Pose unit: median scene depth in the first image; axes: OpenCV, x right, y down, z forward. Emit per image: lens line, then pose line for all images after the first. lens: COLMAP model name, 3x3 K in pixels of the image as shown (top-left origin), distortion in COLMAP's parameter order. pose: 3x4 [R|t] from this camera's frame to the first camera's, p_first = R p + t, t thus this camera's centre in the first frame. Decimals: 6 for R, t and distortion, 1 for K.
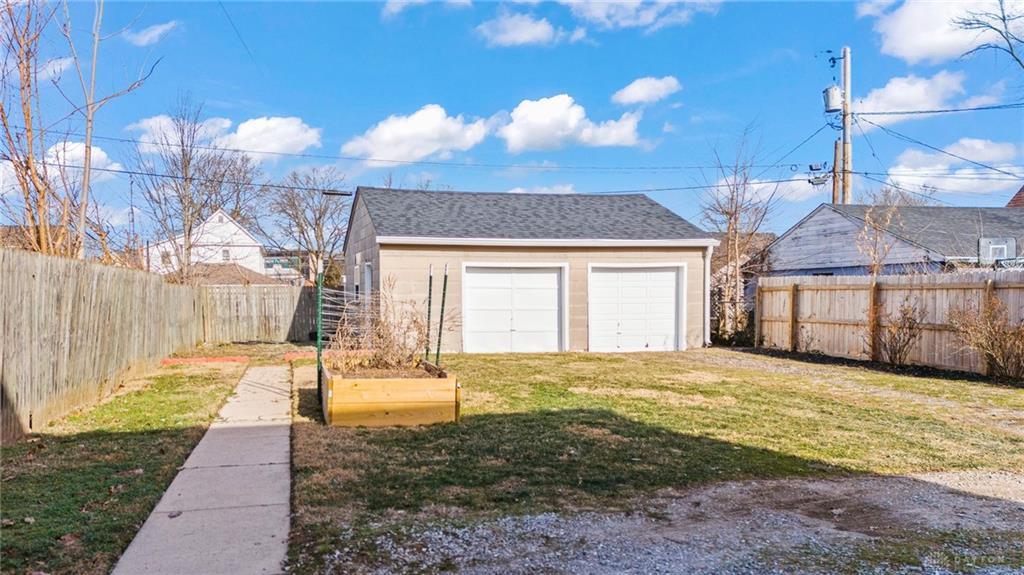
lens RADIAL K [[757.6, 0, 517.7], [0, 757.6, 292.6], [0, 0, 1]] dist [0.049851, -0.005218]
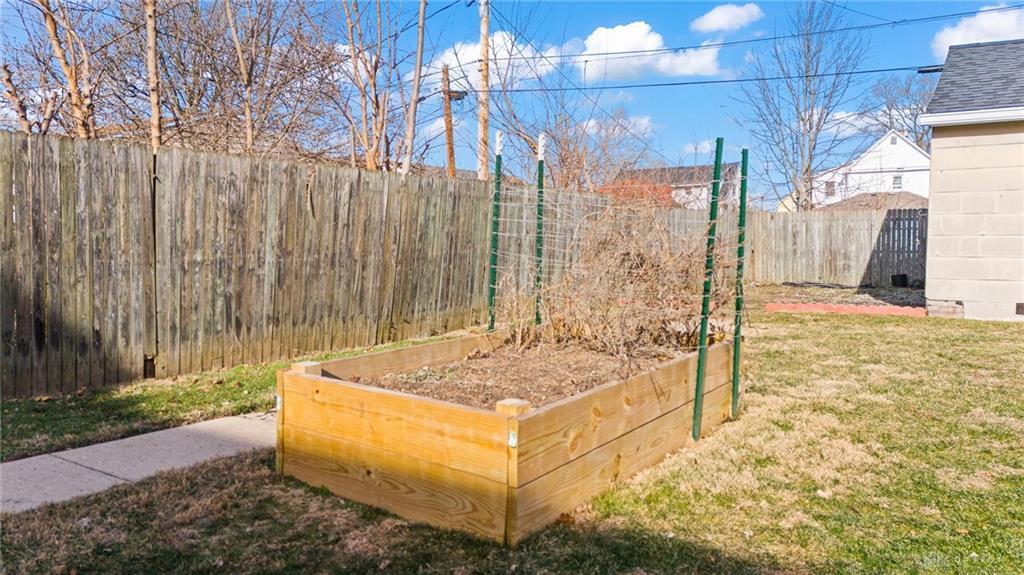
lens RADIAL K [[757.6, 0, 517.7], [0, 757.6, 292.6], [0, 0, 1]] dist [0.049851, -0.005218]
pose [[0.625481, 0.063361, -0.777662, 0.067680], [-0.000188, 0.996709, 0.081057, 0.010537], [0.780239, -0.050553, 0.623435, 0.284827]]
